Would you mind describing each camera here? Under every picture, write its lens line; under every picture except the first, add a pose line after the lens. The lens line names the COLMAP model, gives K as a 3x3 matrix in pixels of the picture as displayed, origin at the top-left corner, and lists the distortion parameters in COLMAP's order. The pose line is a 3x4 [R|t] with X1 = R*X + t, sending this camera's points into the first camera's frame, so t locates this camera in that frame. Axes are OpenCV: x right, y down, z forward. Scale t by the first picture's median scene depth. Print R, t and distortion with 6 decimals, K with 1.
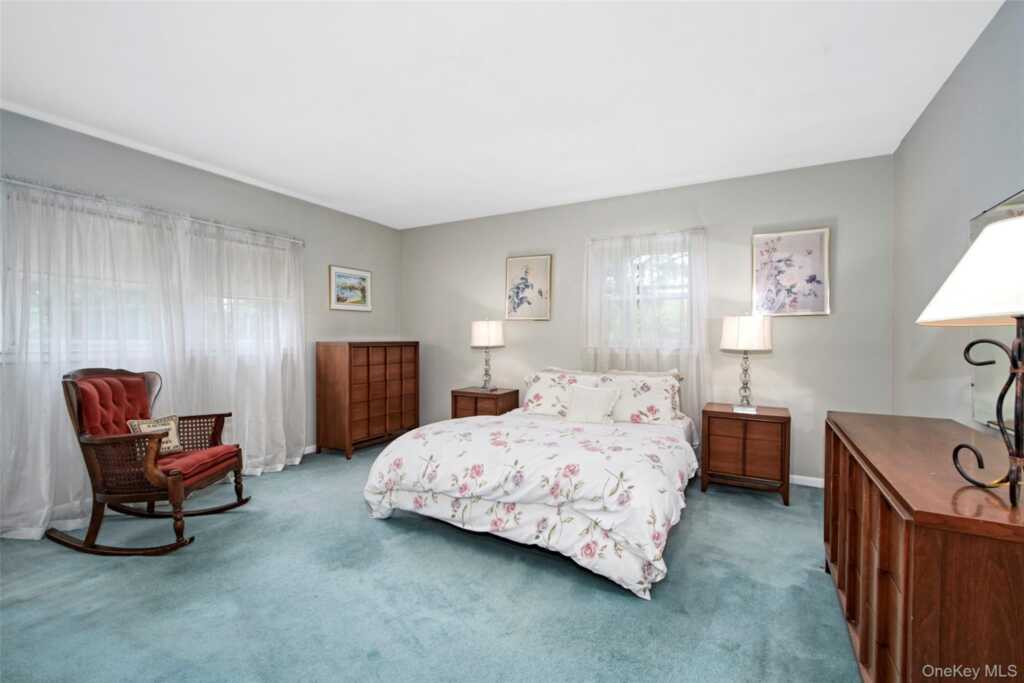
lens RADIAL K [[452.4, 0, 508.8], [0, 452.4, 344.7], [0, 0, 1]] dist [0.001075, -0.001014]
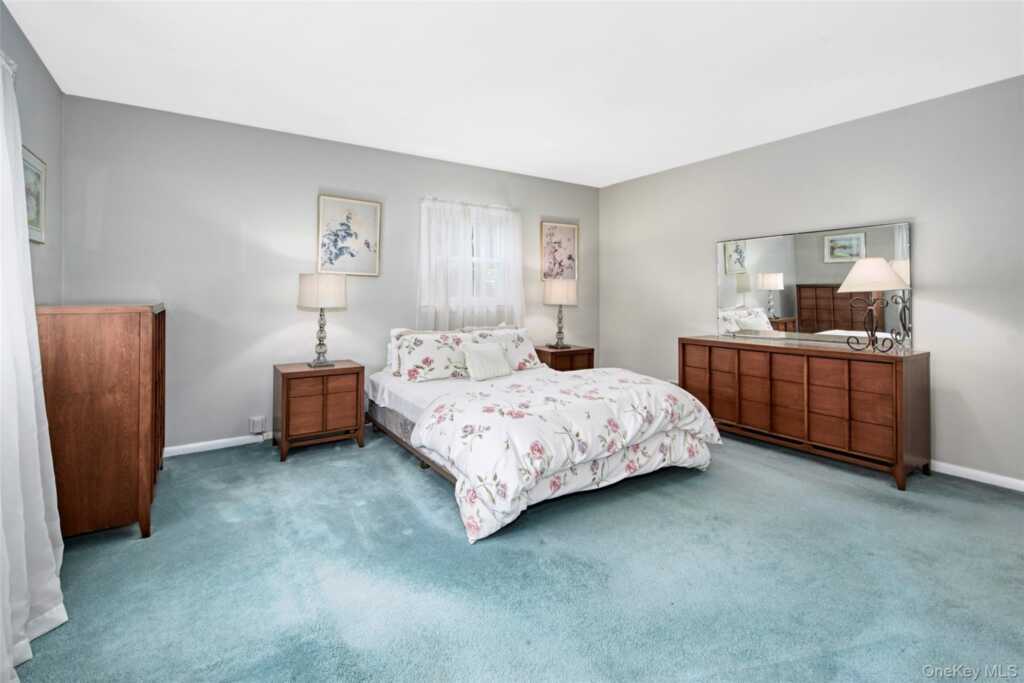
lens RADIAL K [[452.4, 0, 488.9], [0, 452.4, 290.3], [0, 0, 1]] dist [0.001075, -0.001014]
pose [[0.475284, 0.011696, 0.879755, -0.756086], [0.014455, 0.999673, -0.021100, -0.007133], [-0.879714, 0.022745, 0.474959, 0.505759]]
